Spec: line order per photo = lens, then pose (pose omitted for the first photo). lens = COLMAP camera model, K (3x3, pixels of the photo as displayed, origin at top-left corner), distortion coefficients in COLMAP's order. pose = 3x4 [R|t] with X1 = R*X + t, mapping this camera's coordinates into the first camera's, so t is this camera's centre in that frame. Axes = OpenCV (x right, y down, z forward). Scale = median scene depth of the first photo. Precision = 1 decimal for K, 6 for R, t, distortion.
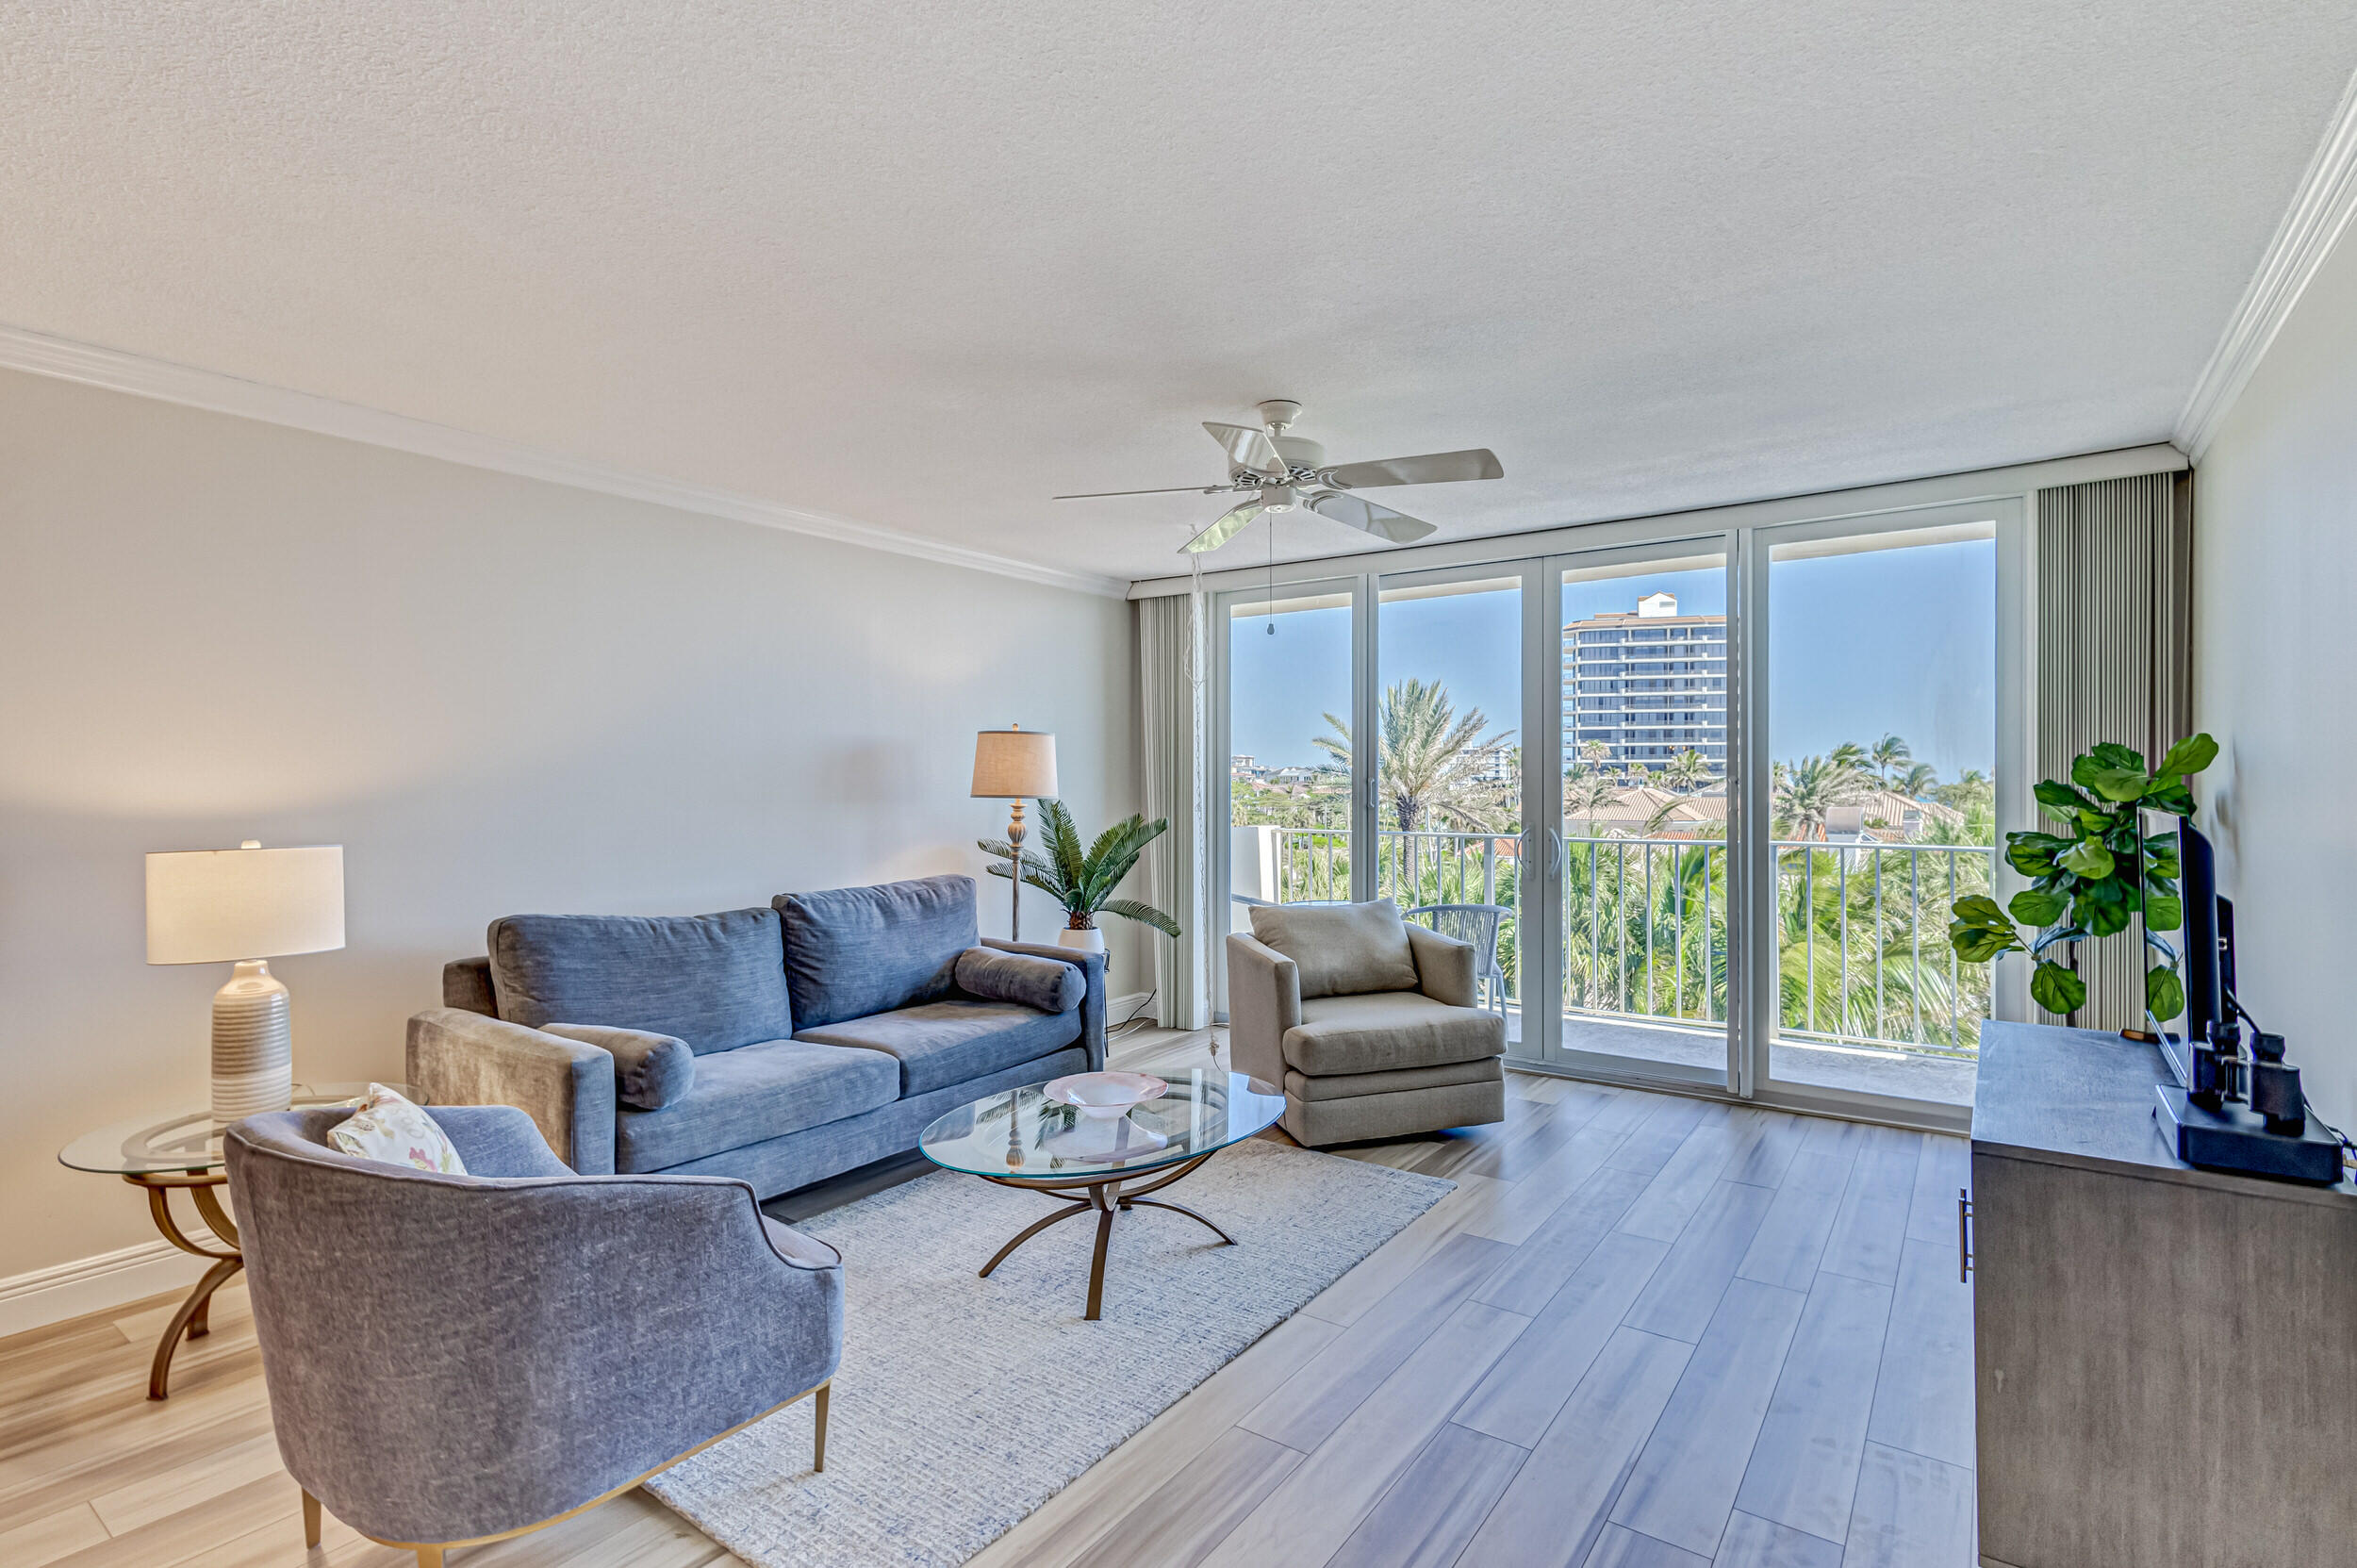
lens RADIAL K [[1106.3, 0, 1198.4], [0, 1106.3, 785.5], [0, 0, 1]] dist [0.010847, -0.002800]
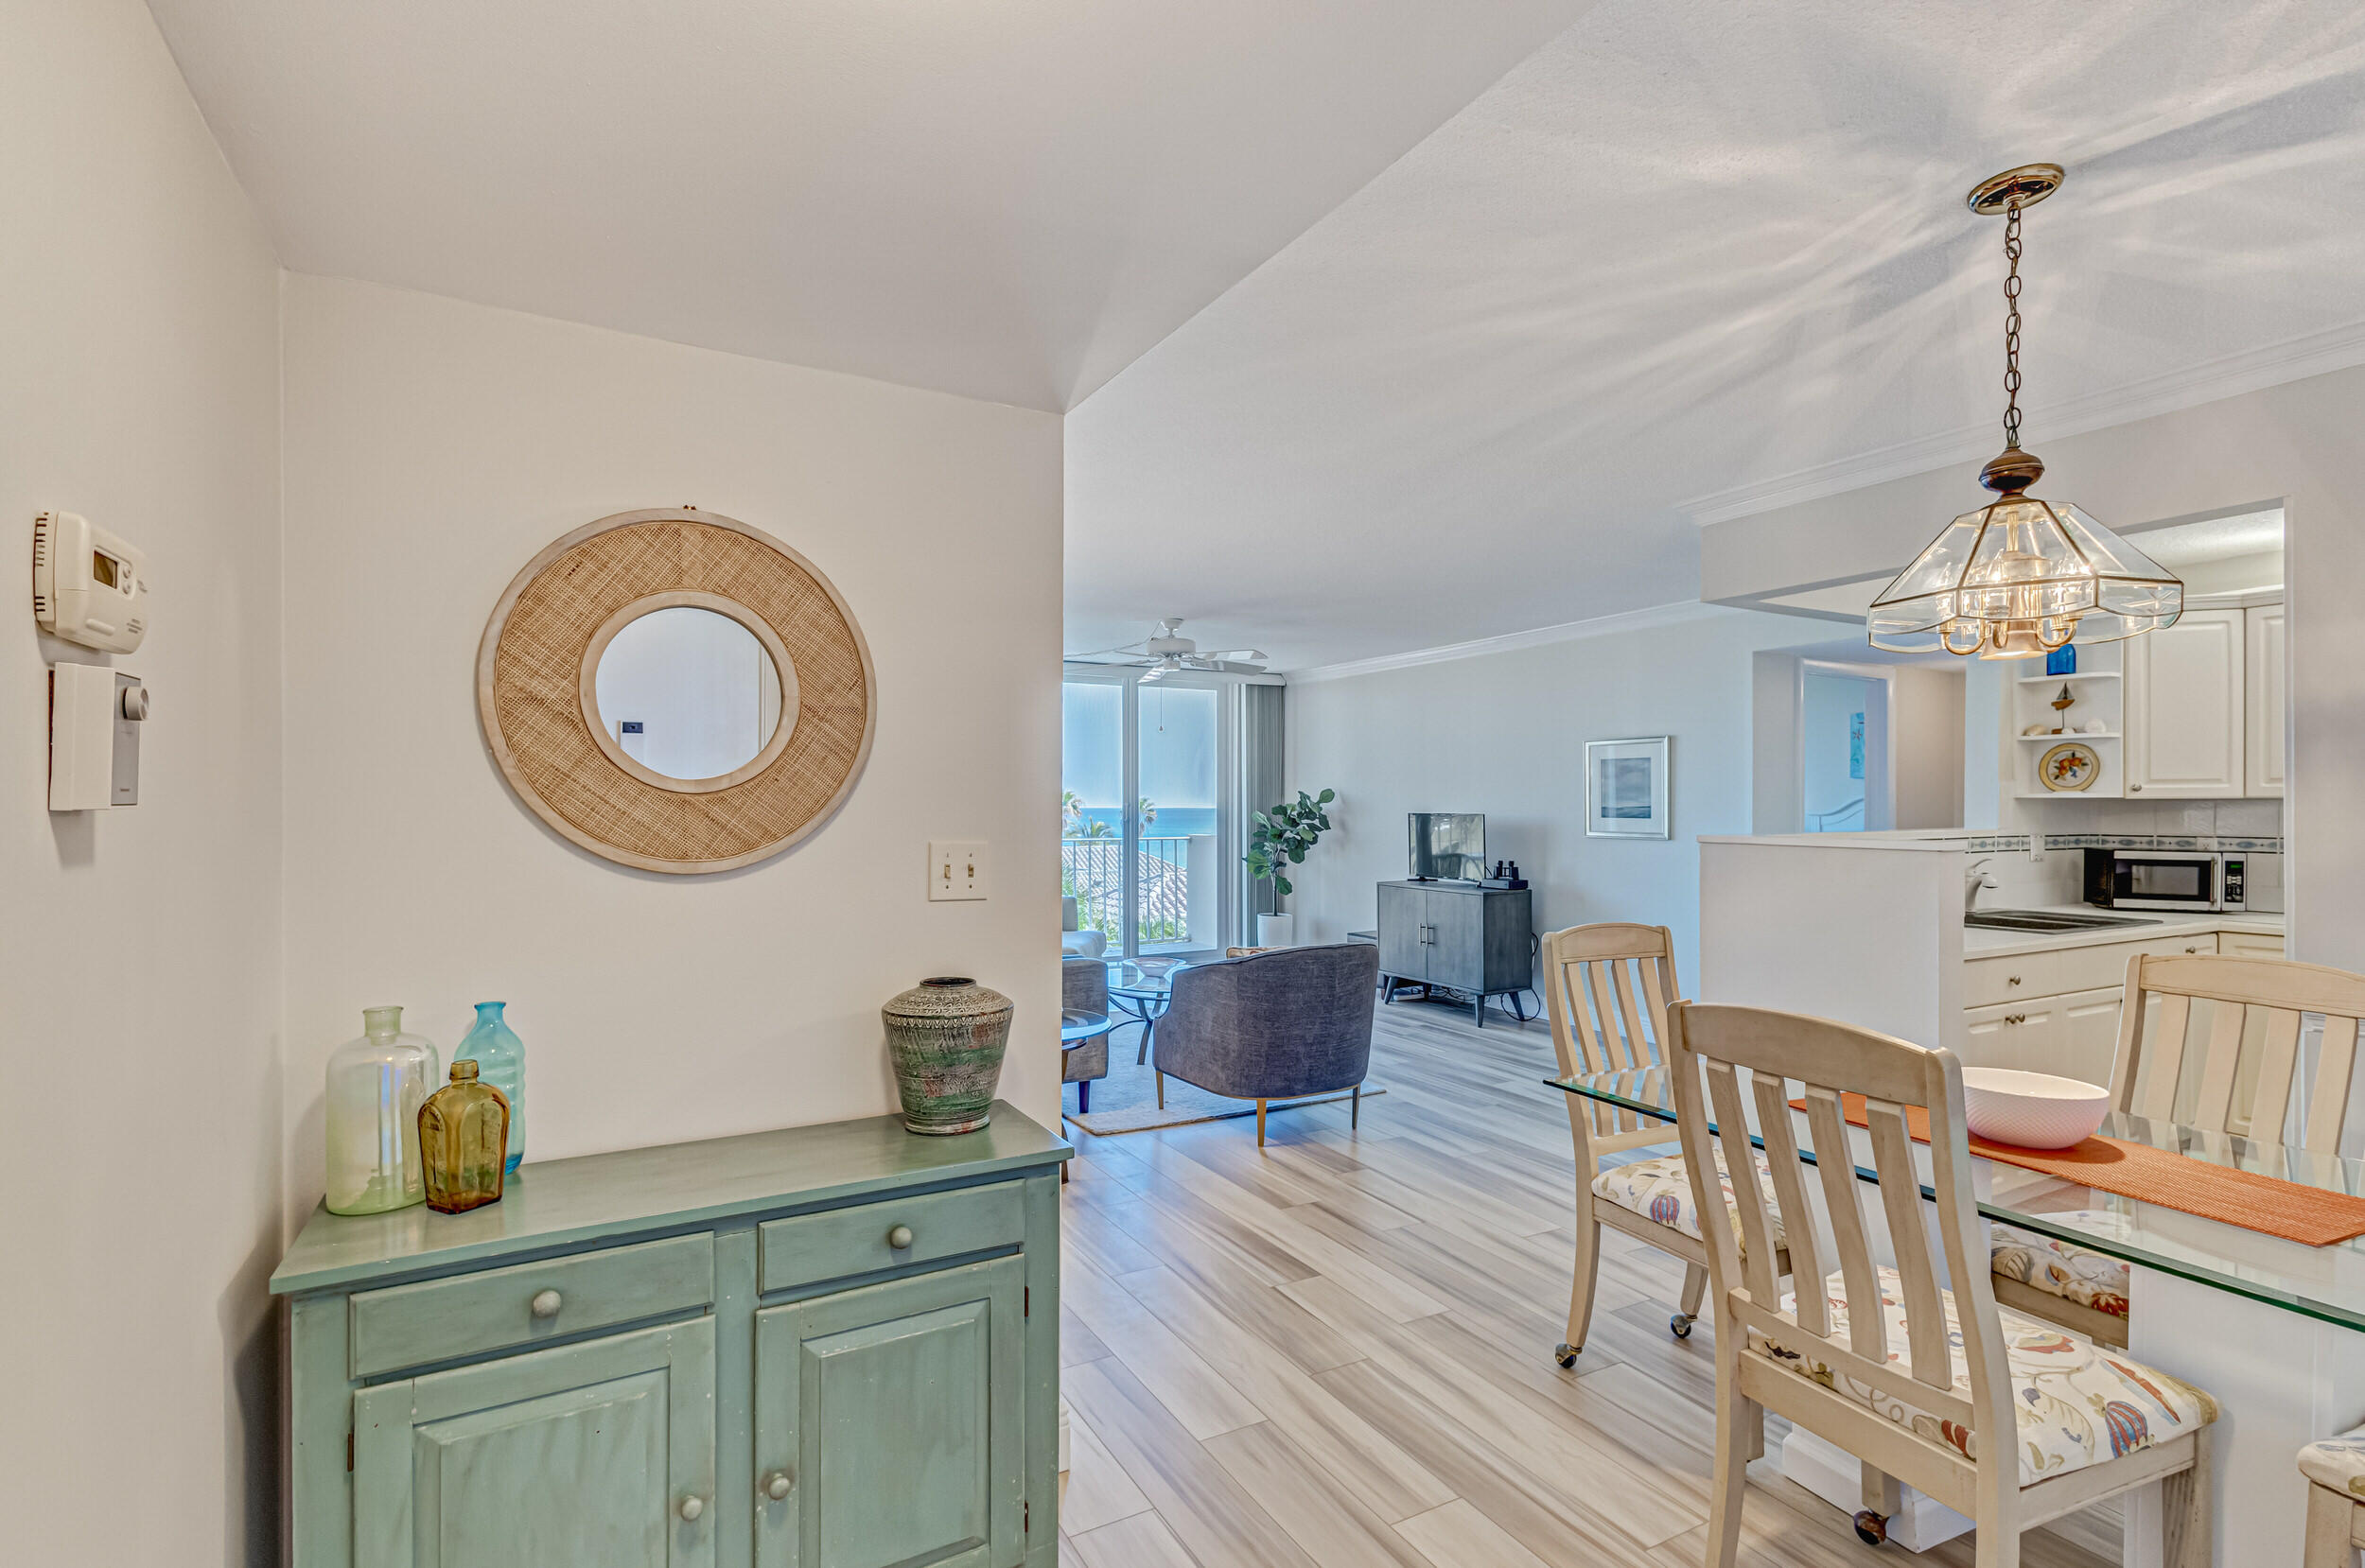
lens RADIAL K [[1109.8, 0, 1183.1], [0, 1109.8, 800.3], [0, 0, 1]] dist [0.010847, -0.002800]
pose [[0.429475, 0.004773, 0.903066, -0.915368], [0.002351, 0.999977, -0.006403, -0.000308], [-0.903076, 0.004873, 0.429454, 0.059623]]
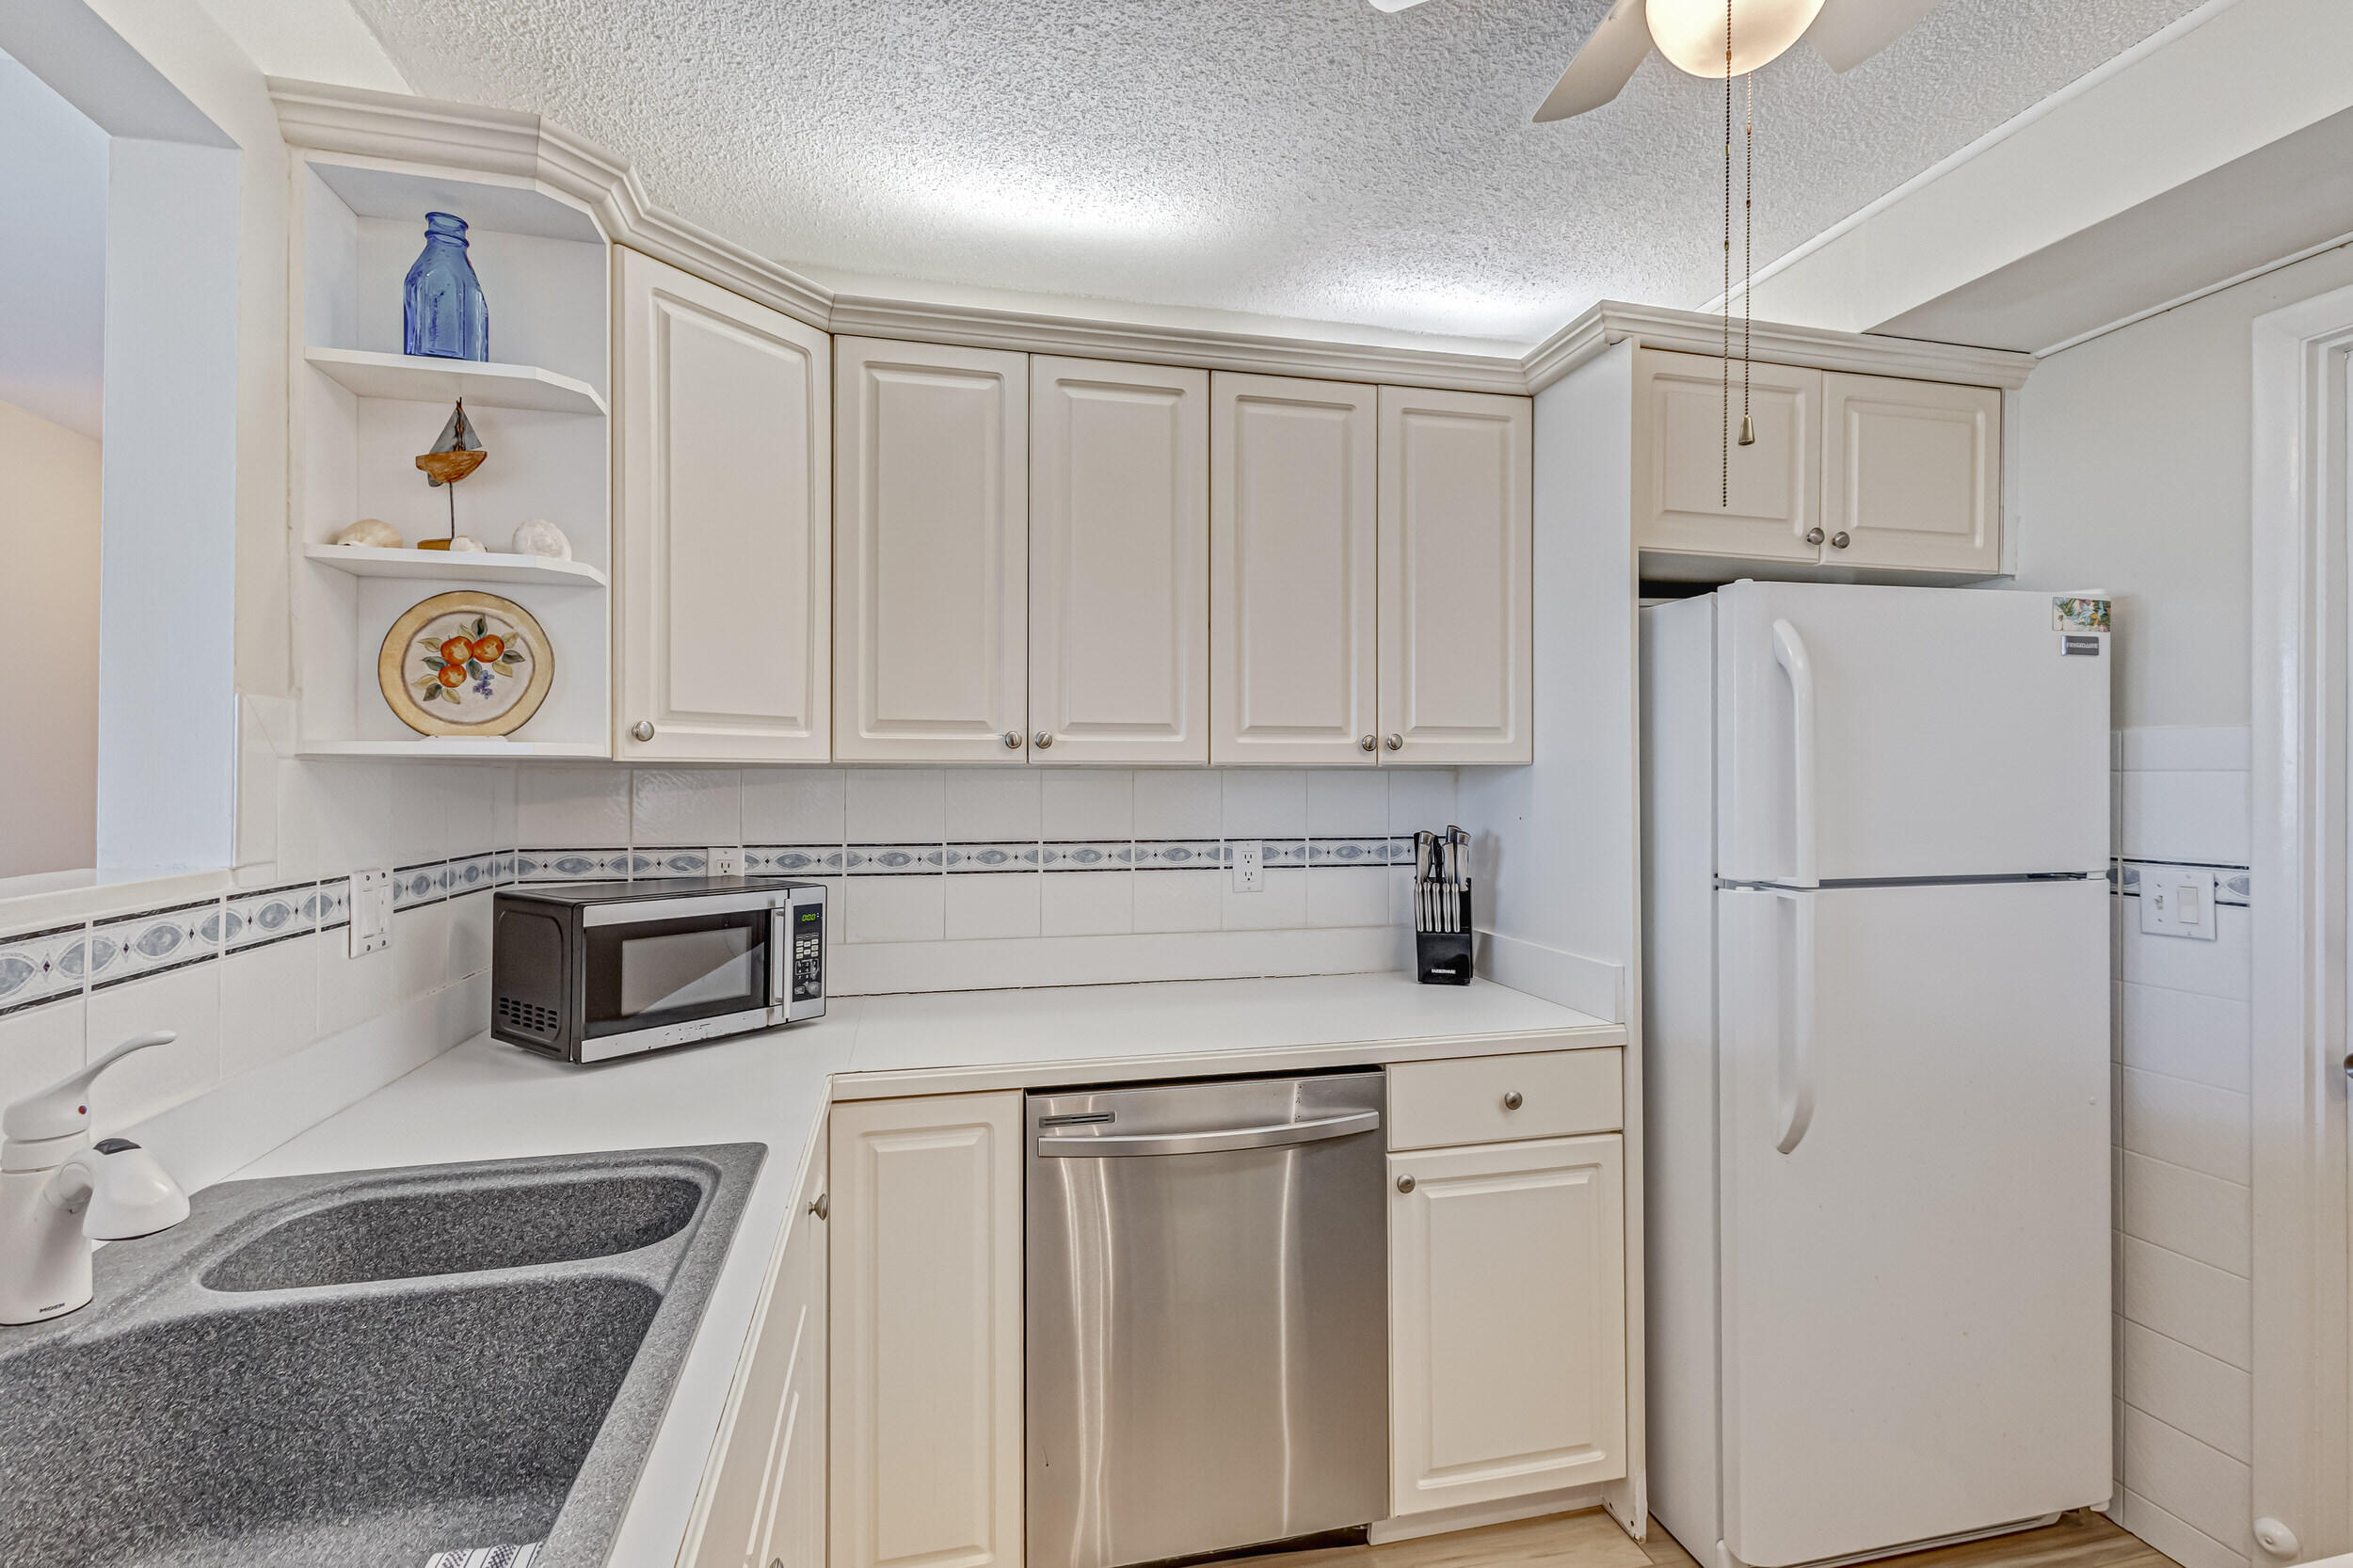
lens RADIAL K [[1104.4, 0, 1184.8], [0, 1104.4, 788.3], [0, 0, 1]] dist [0.010847, -0.002800]
pose [[-0.750616, 0.003531, 0.660729, -0.253919], [0.006127, 0.999980, 0.001616, 0.002282], [-0.660710, 0.005262, -0.750623, -0.078291]]
